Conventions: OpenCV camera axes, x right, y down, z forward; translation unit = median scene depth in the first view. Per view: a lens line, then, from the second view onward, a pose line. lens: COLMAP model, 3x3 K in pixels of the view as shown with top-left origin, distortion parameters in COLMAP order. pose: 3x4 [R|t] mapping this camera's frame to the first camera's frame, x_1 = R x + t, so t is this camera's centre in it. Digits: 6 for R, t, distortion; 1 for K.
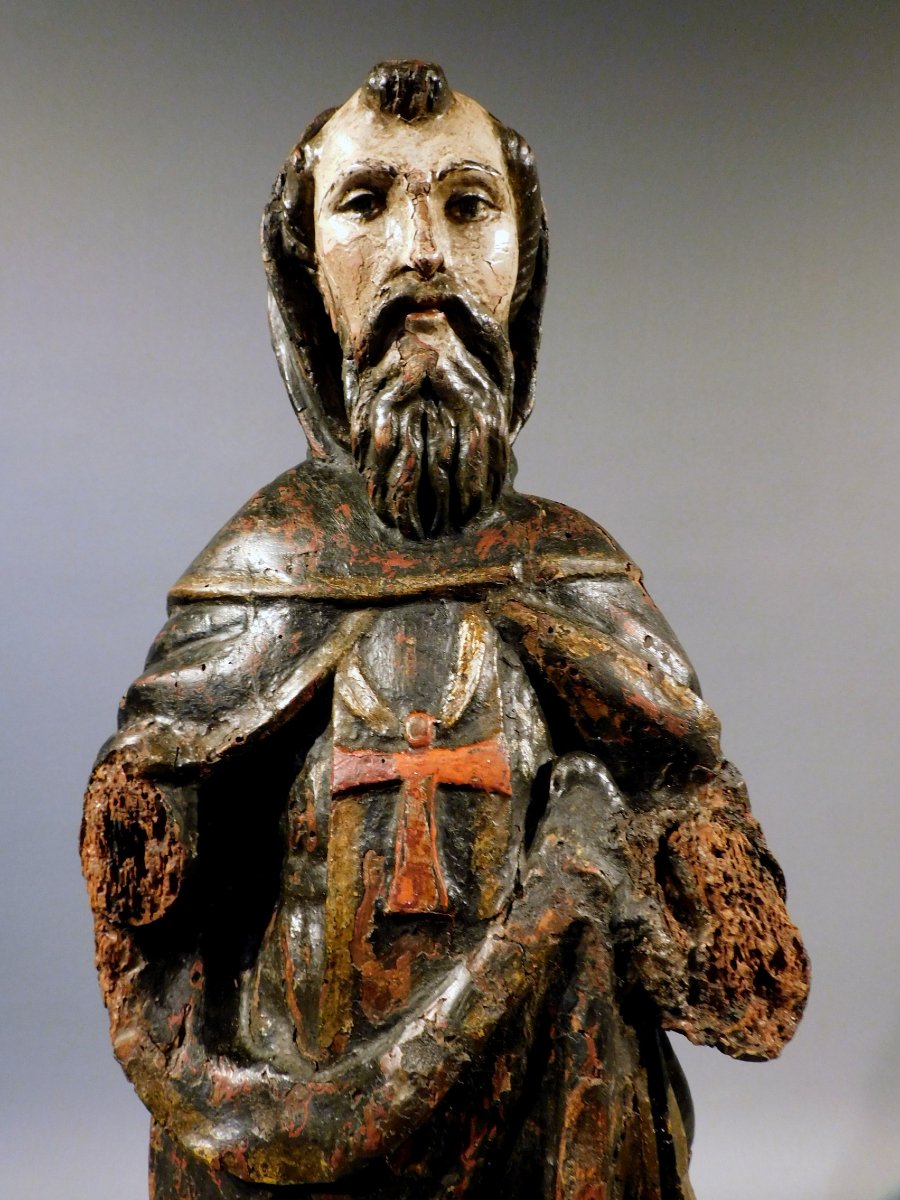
lens RADIAL K [[854.9, 0, 452.7], [0, 854.9, 594.9], [0, 0, 1]] dist [0.005057, -0.005753]
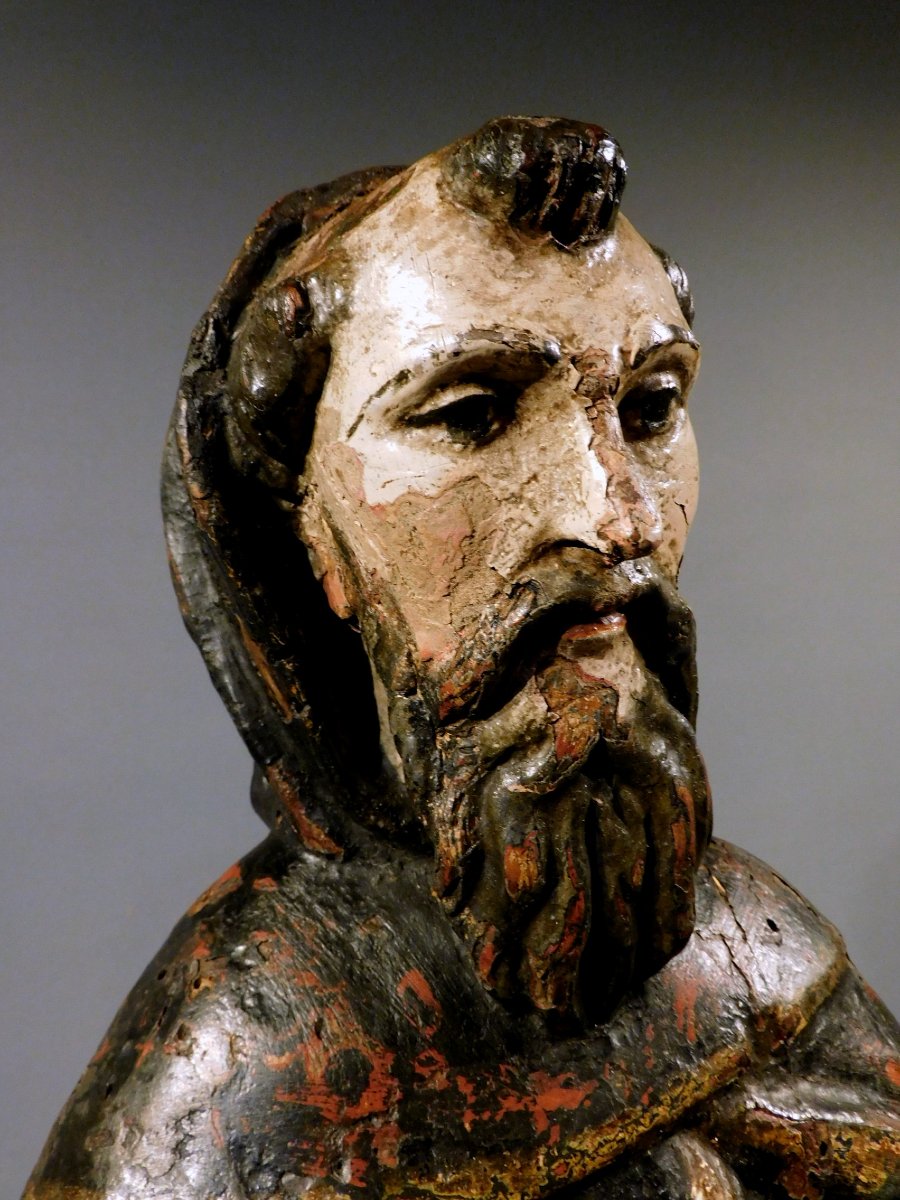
lens RADIAL K [[854.9, 0, 449.1], [0, 854.9, 596.1], [0, 0, 1]] dist [0.005057, -0.005753]
pose [[0.949306, -0.092175, 0.300535, -0.258212], [0.103701, 0.994352, -0.022591, -0.339202], [-0.296755, 0.052611, 0.953503, 0.549477]]
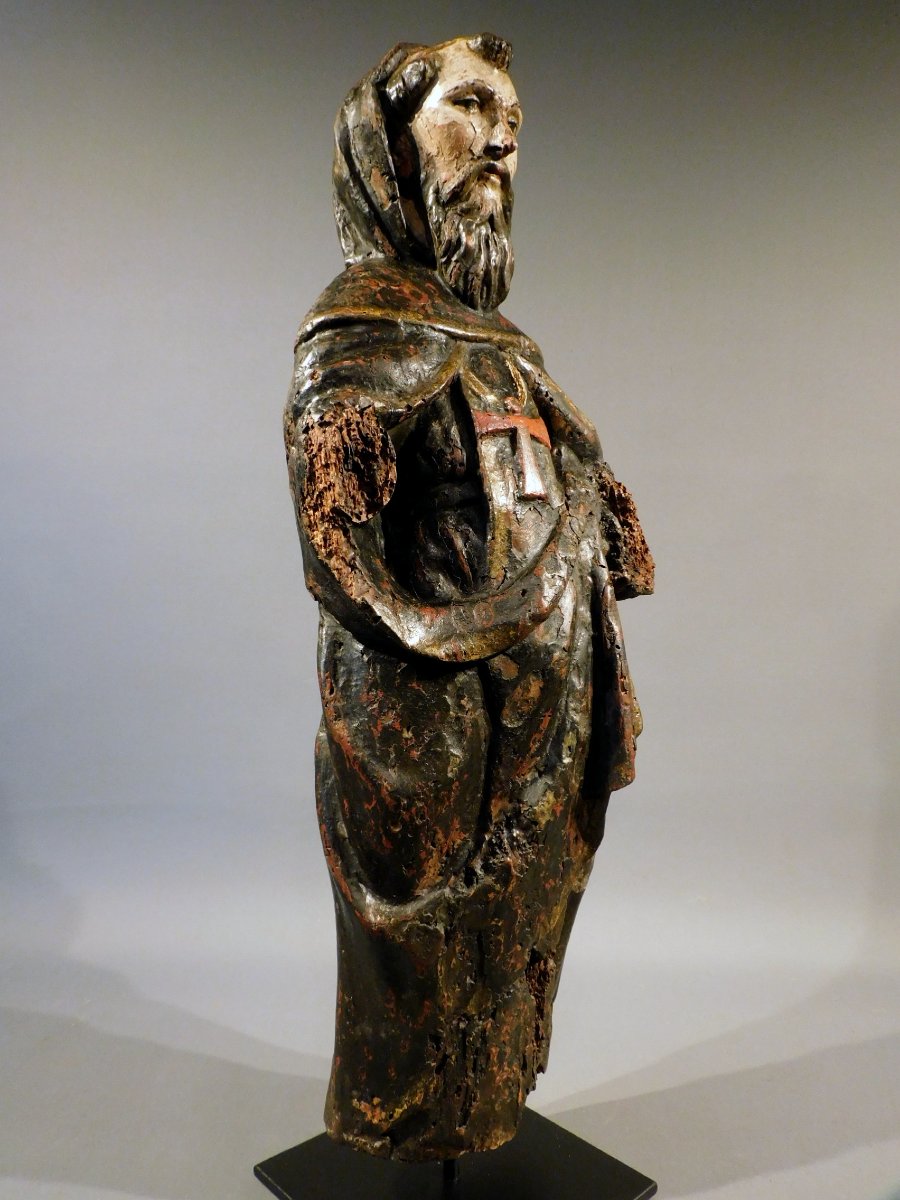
lens RADIAL K [[854.9, 0, 446.2], [0, 854.9, 592.0], [0, 0, 1]] dist [0.005057, -0.005753]
pose [[0.768936, 0.006456, 0.639293, -1.215500], [0.043243, 0.997134, -0.062082, 0.616993], [-0.637862, 0.075382, 0.766453, -0.208655]]
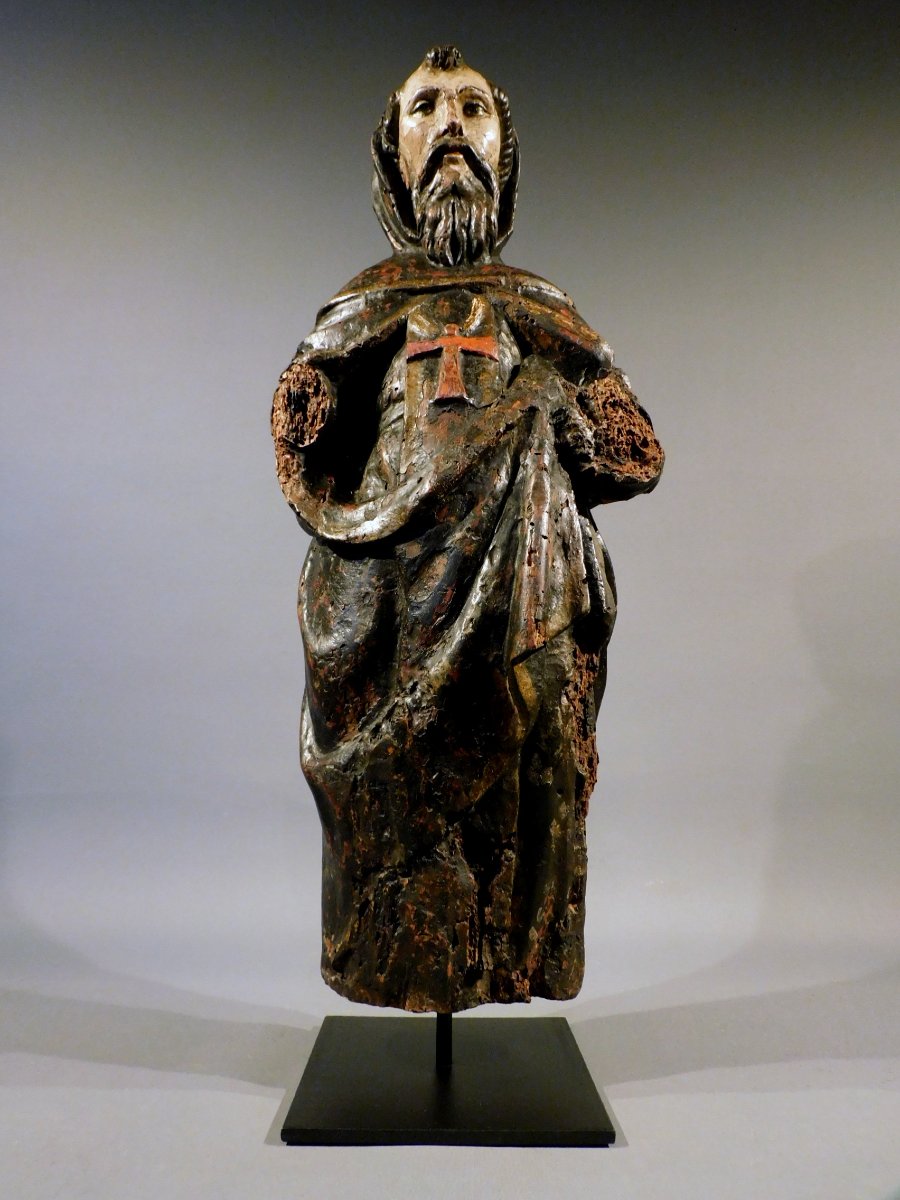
lens RADIAL K [[854.9, 0, 451.4], [0, 854.9, 588.1], [0, 0, 1]] dist [0.005057, -0.005753]
pose [[0.998855, -0.015885, -0.045131, 0.039154], [0.004944, 0.972496, -0.232868, 1.153123], [0.047589, 0.232379, 0.971460, -0.749000]]
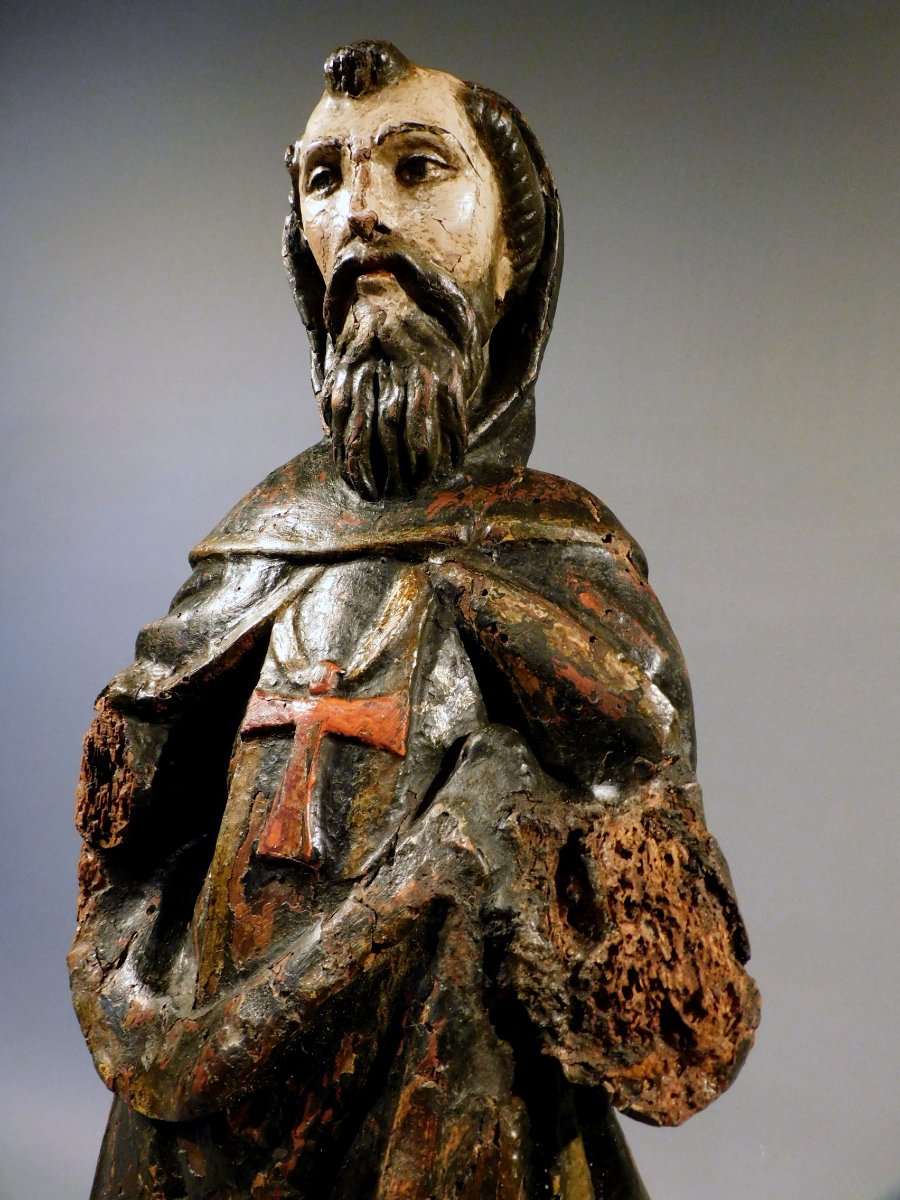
lens RADIAL K [[854.9, 0, 451.3], [0, 854.9, 595.7], [0, 0, 1]] dist [0.005057, -0.005753]
pose [[0.920299, 0.033064, -0.389816, 0.462629], [-0.073745, 0.993221, -0.089855, 0.136478], [0.384202, 0.111440, 0.916499, 0.138706]]
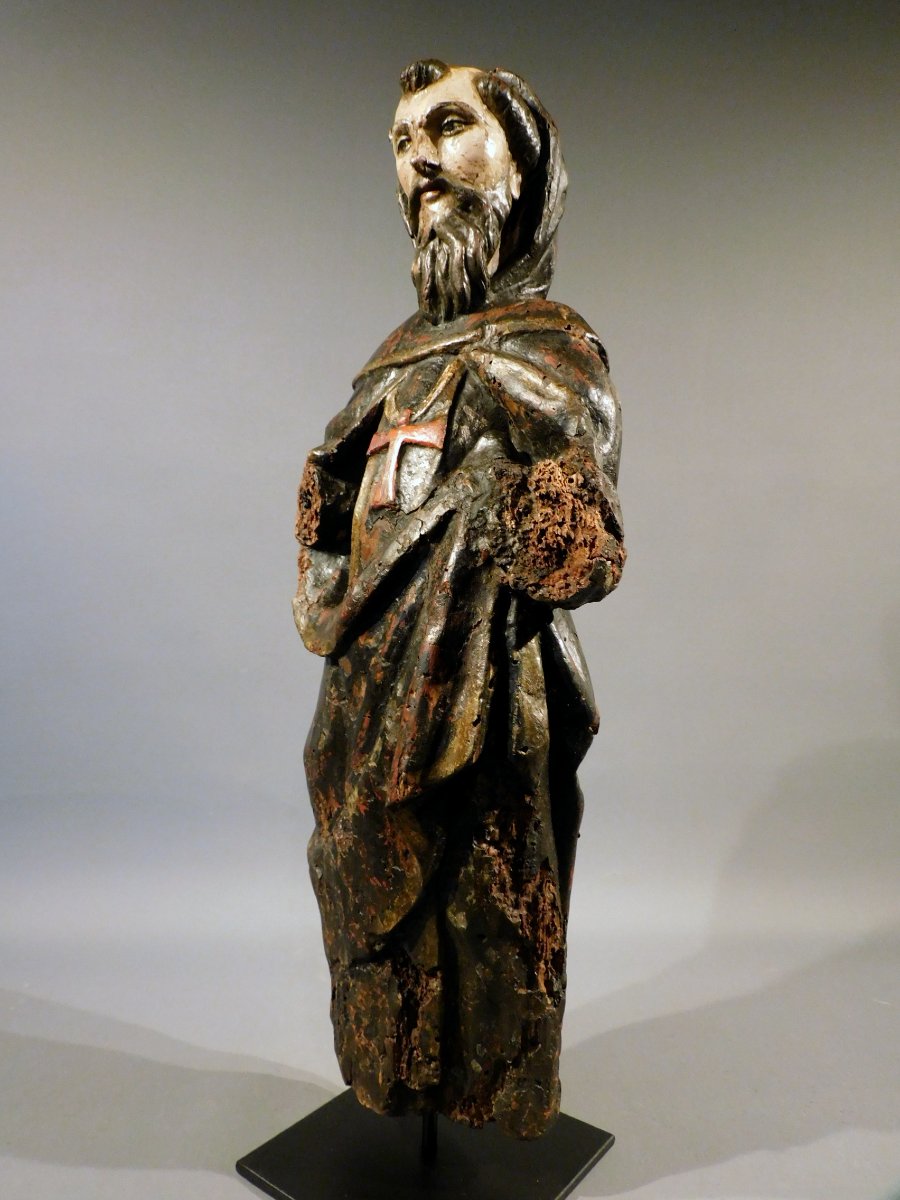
lens RADIAL K [[854.9, 0, 456.3], [0, 854.9, 590.6], [0, 0, 1]] dist [0.005057, -0.005753]
pose [[0.762120, 0.008888, -0.647375, 1.173656], [-0.059377, 0.996651, -0.056217, 0.595742], [0.644708, 0.081283, 0.760095, -0.259744]]
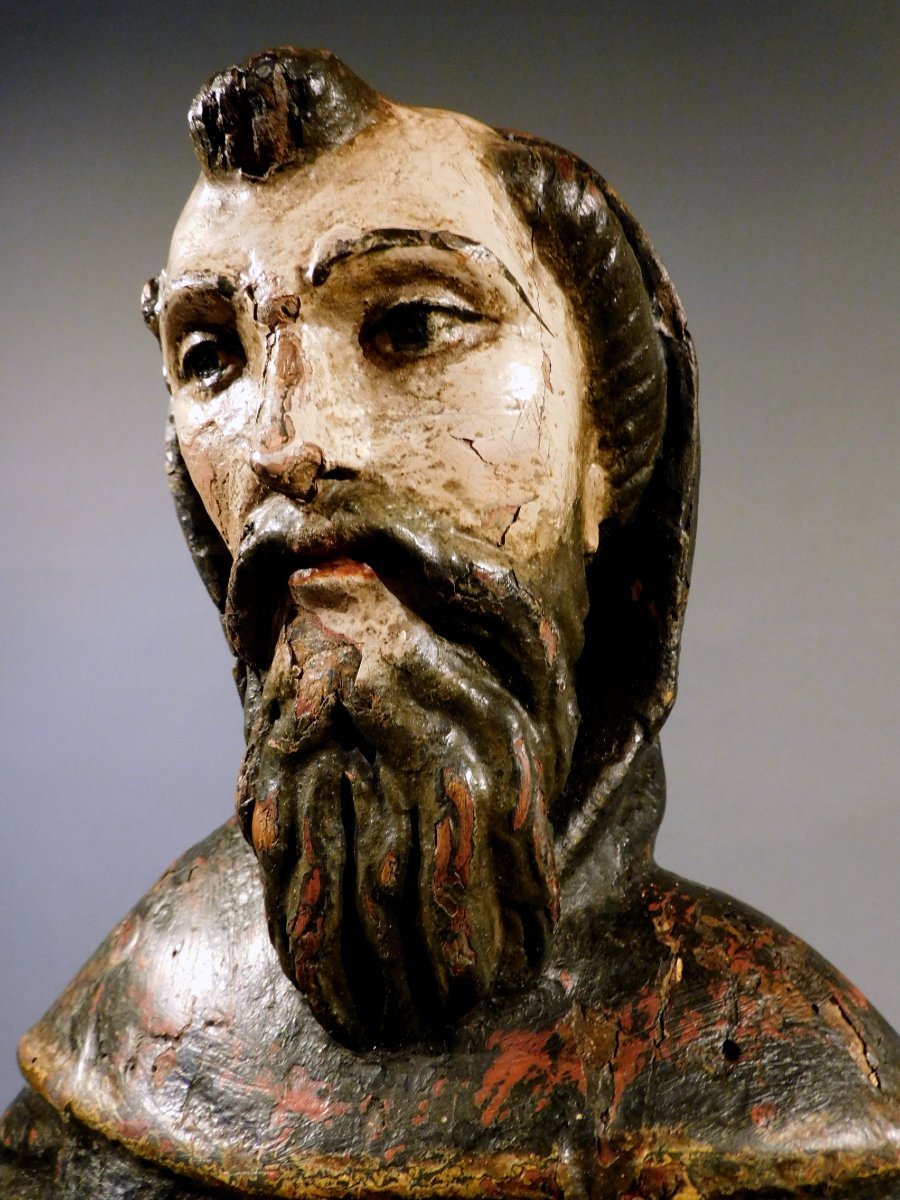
lens RADIAL K [[854.9, 0, 449.0], [0, 854.9, 598.6], [0, 0, 1]] dist [0.005057, -0.005753]
pose [[0.912686, -0.044888, -0.406188, 0.208893], [-0.010577, 0.991021, -0.133285, -0.252188], [0.408524, 0.125944, 0.904017, 0.616243]]
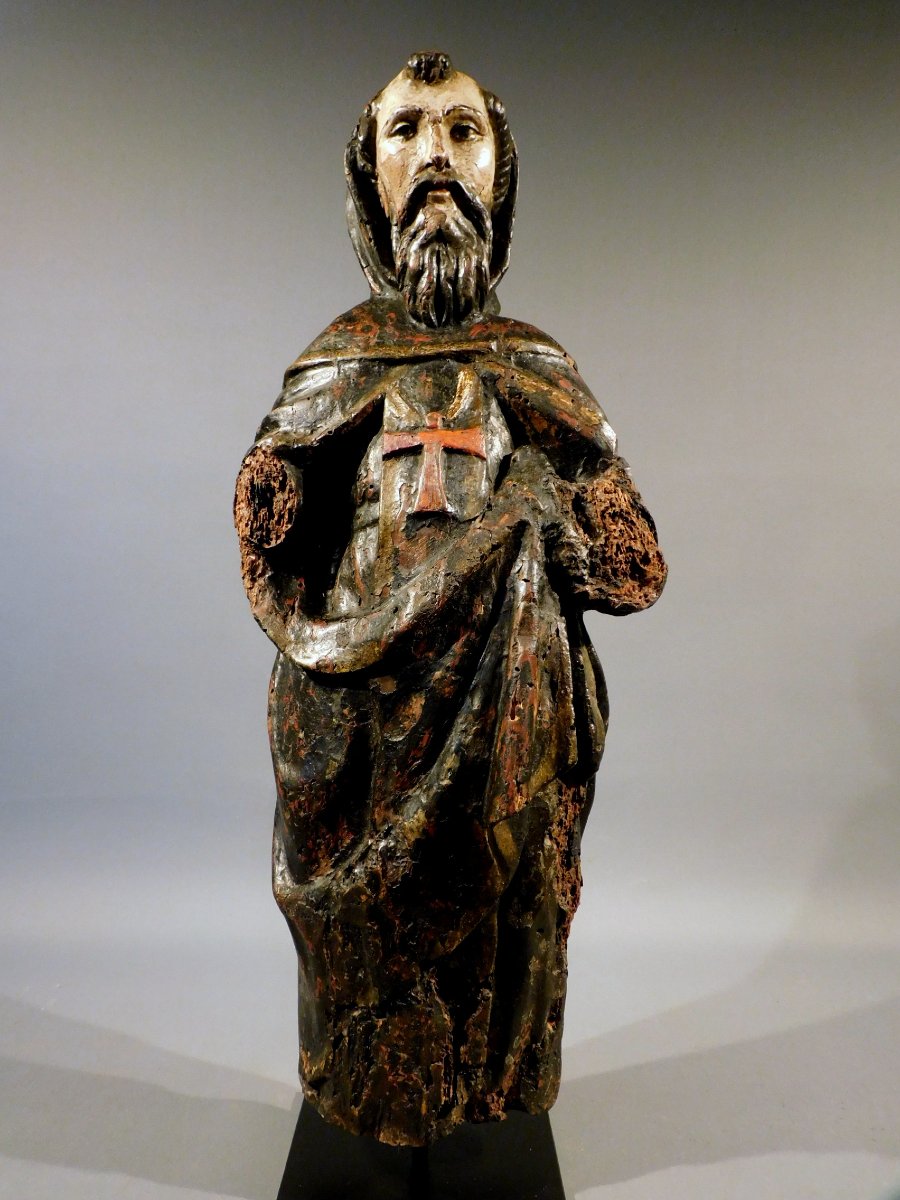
lens RADIAL K [[854.9, 0, 452.5], [0, 854.9, 590.5], [0, 0, 1]] dist [0.005057, -0.005753]
pose [[0.998708, 0.002827, -0.050741, 0.086255], [-0.006217, 0.997749, -0.066776, 0.597021], [0.050438, 0.067006, 0.996477, -0.682847]]
